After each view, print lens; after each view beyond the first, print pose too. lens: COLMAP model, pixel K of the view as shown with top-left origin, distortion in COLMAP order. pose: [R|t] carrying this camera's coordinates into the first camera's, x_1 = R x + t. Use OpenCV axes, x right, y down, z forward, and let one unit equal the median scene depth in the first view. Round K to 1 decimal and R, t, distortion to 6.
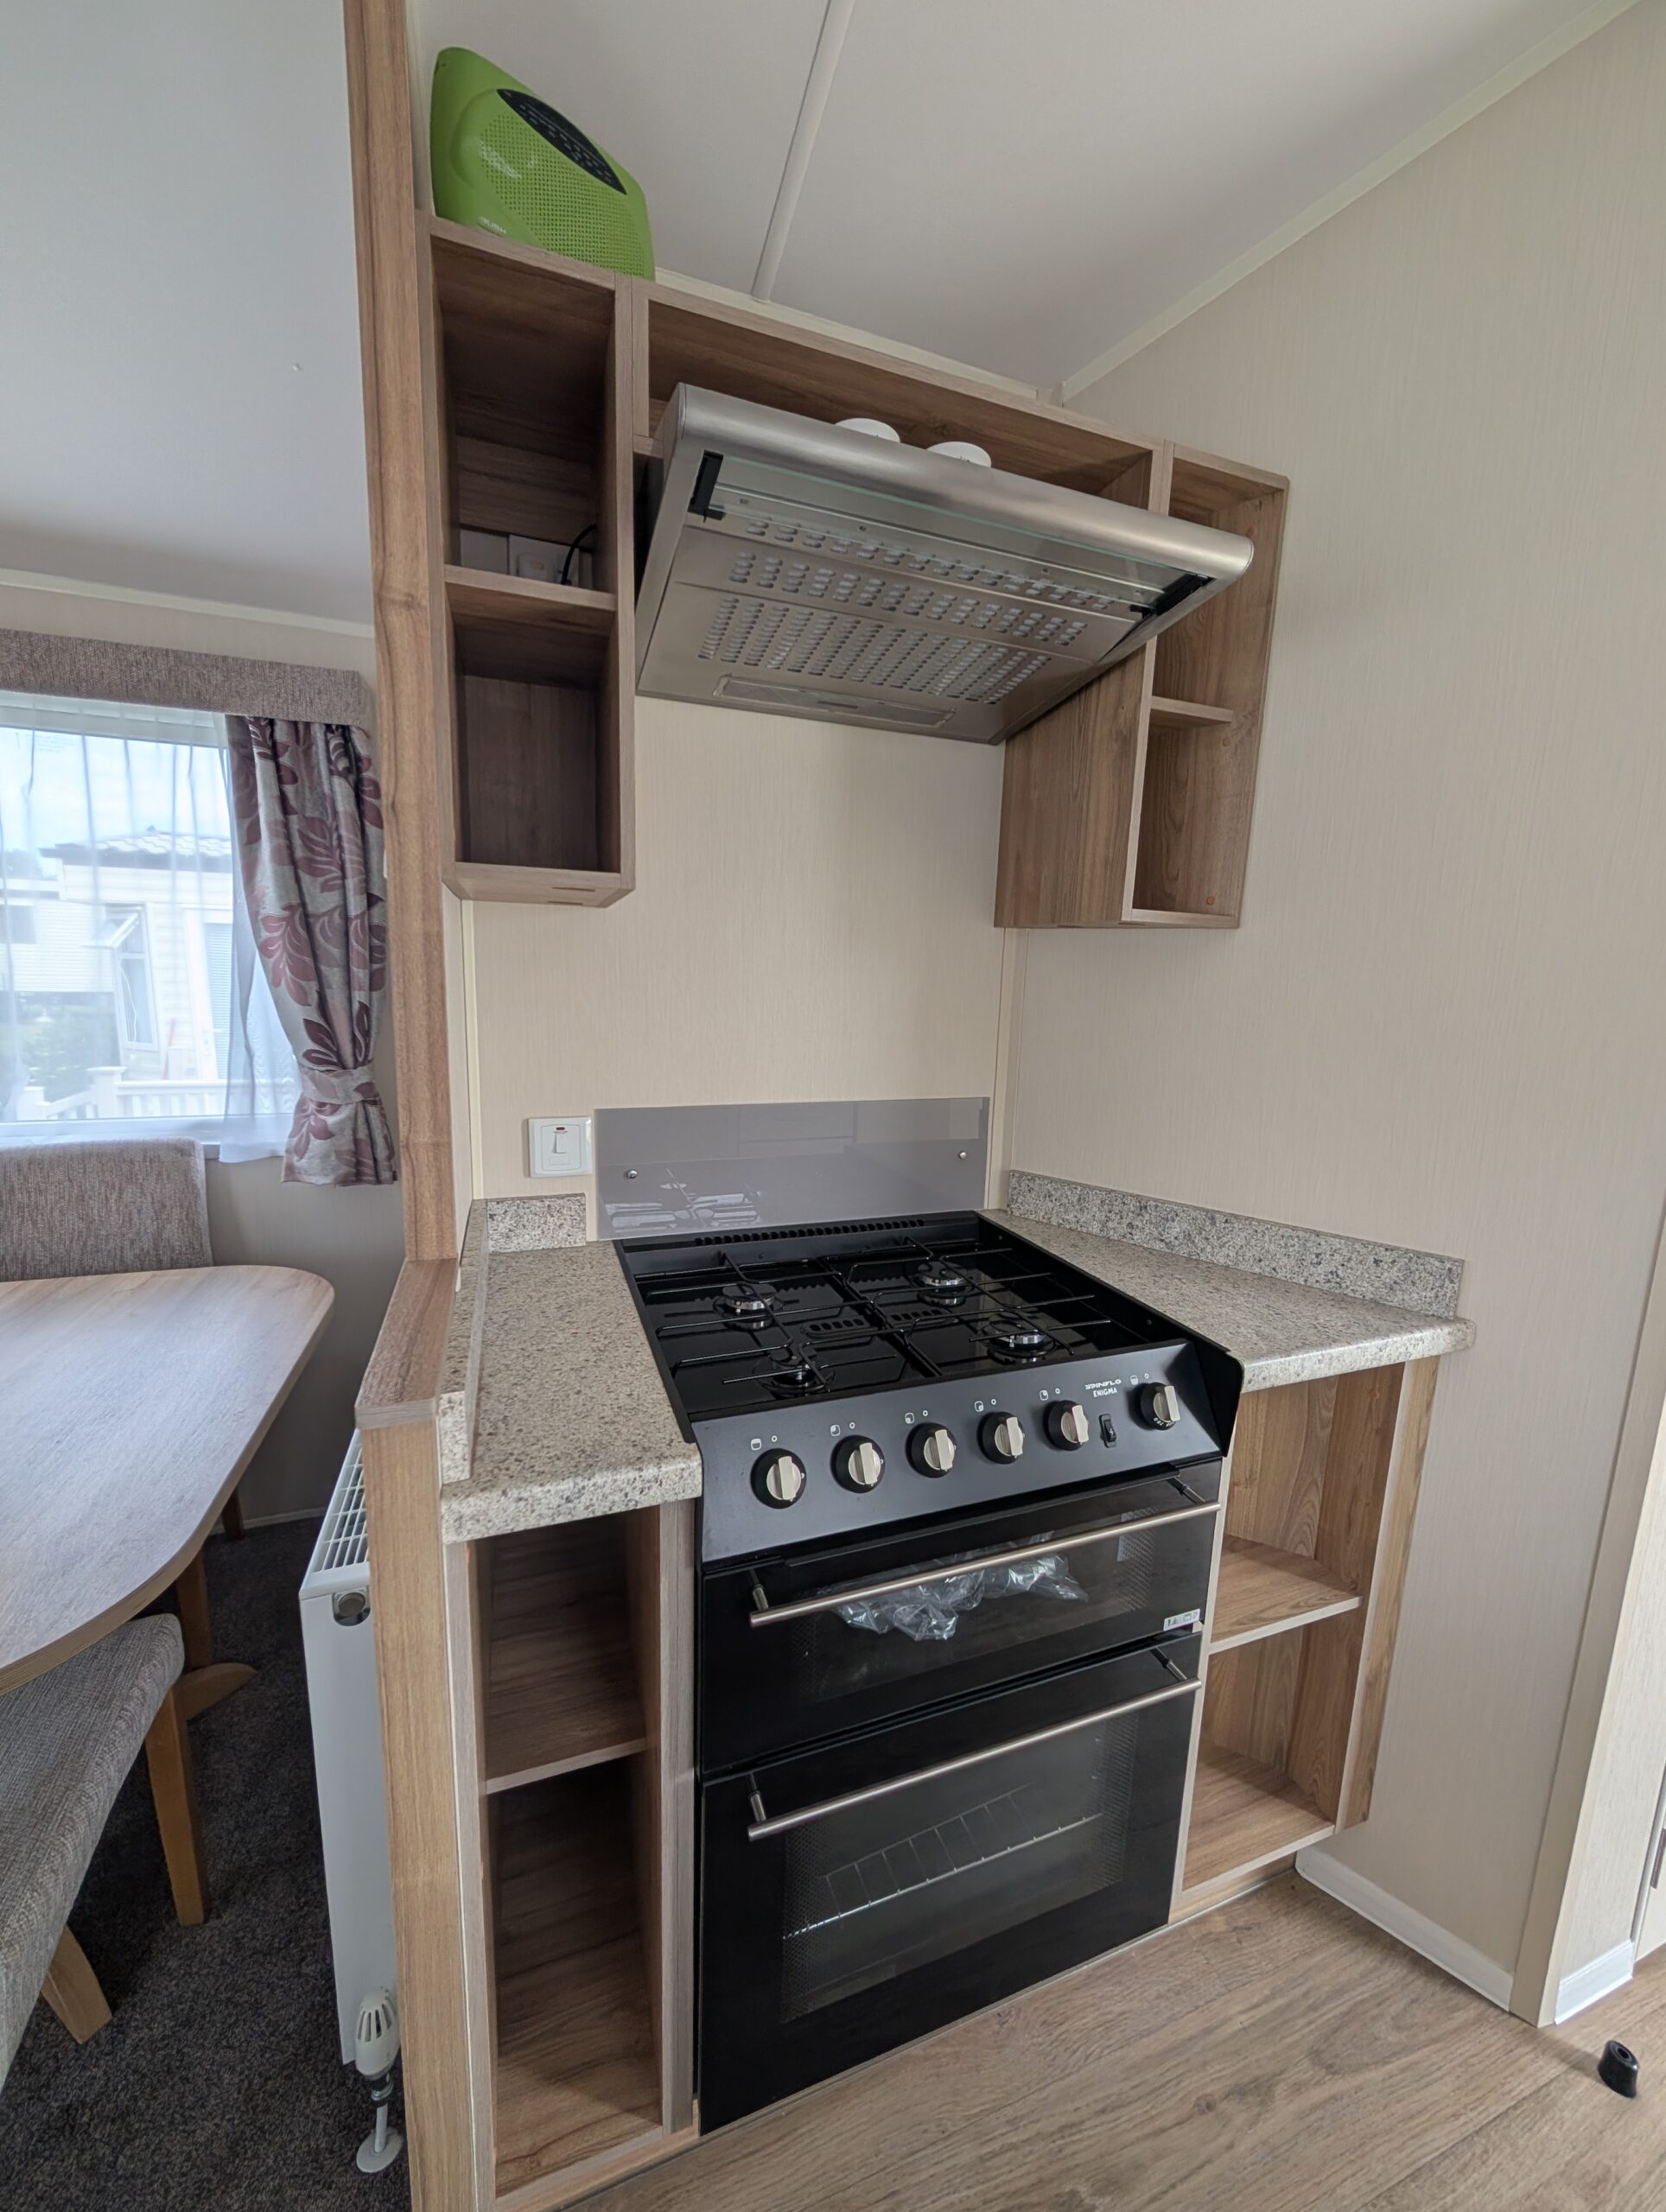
lens RADIAL K [[887.9, 0, 725.3], [0, 887.9, 1100.6], [0, 0, 1]] dist [0.000855, -0.000187]
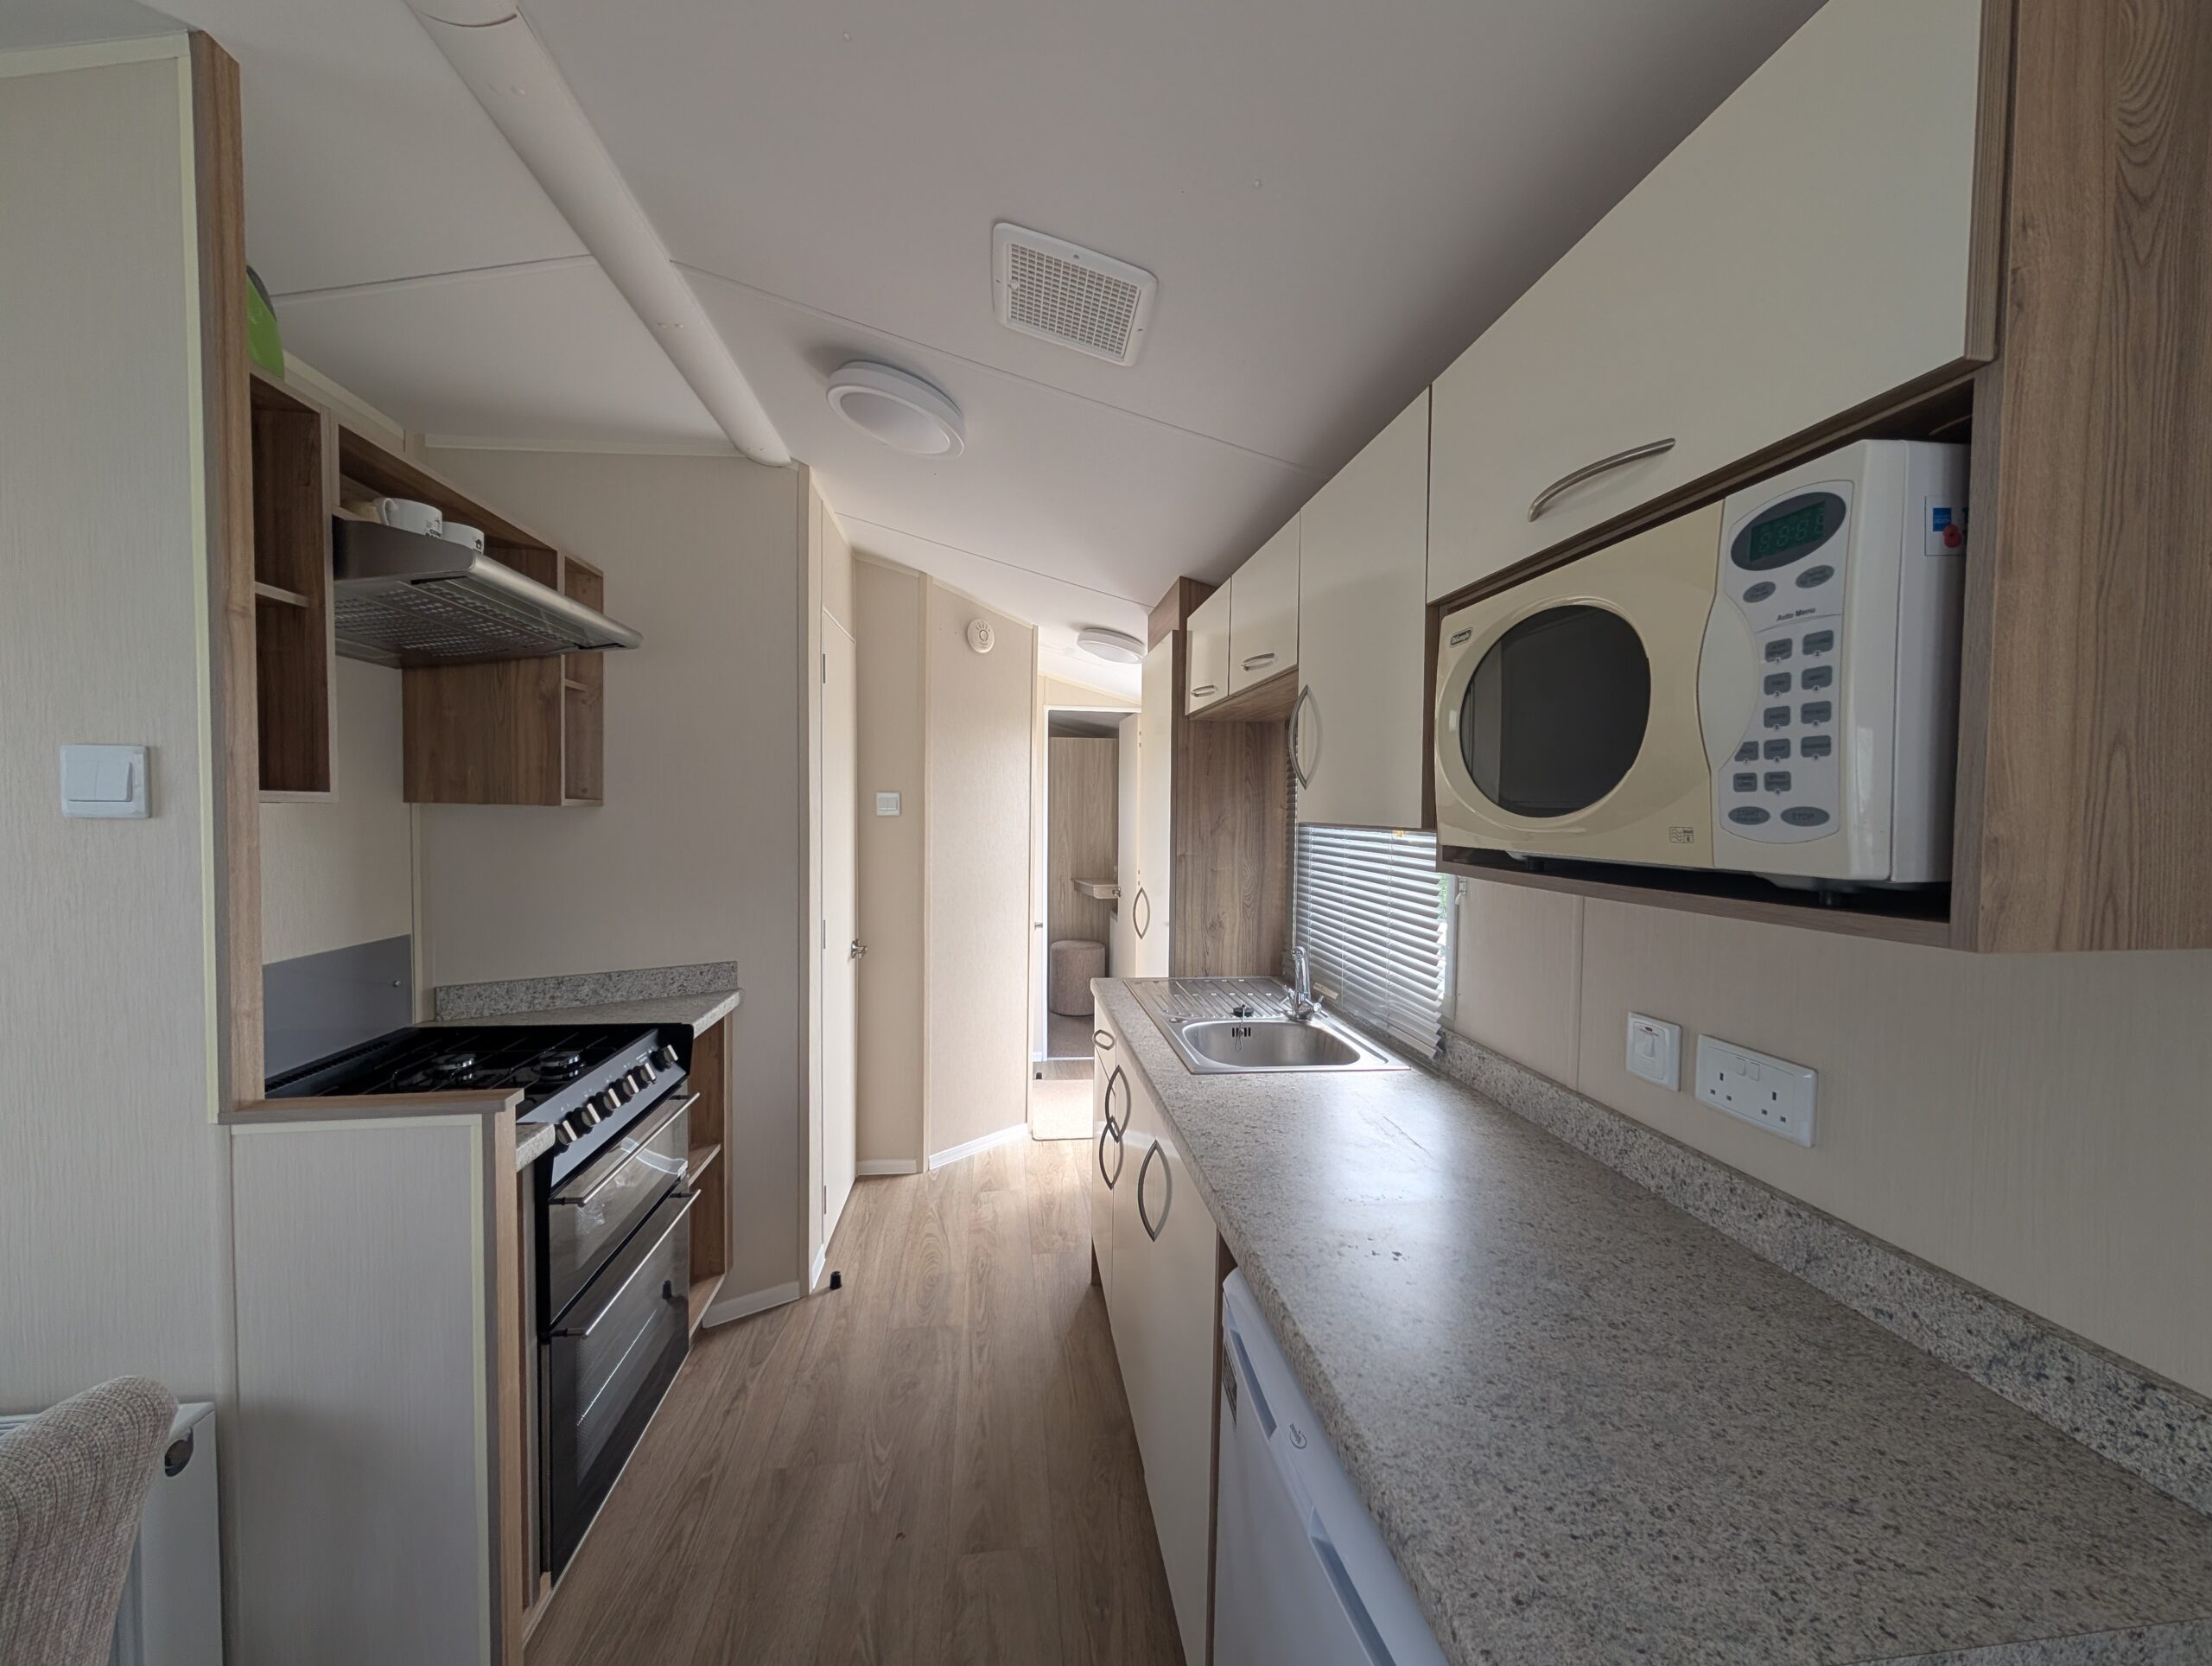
lens RADIAL K [[887.9, 0, 1111.4], [0, 887.9, 833.8], [0, 0, 1]] dist [0.000855, -0.000187]
pose [[0.229024, -0.055426, 0.971842, -0.939136], [0.147775, 0.988786, 0.021568, -0.033453], [-0.962139, 0.138674, 0.234646, -0.381716]]
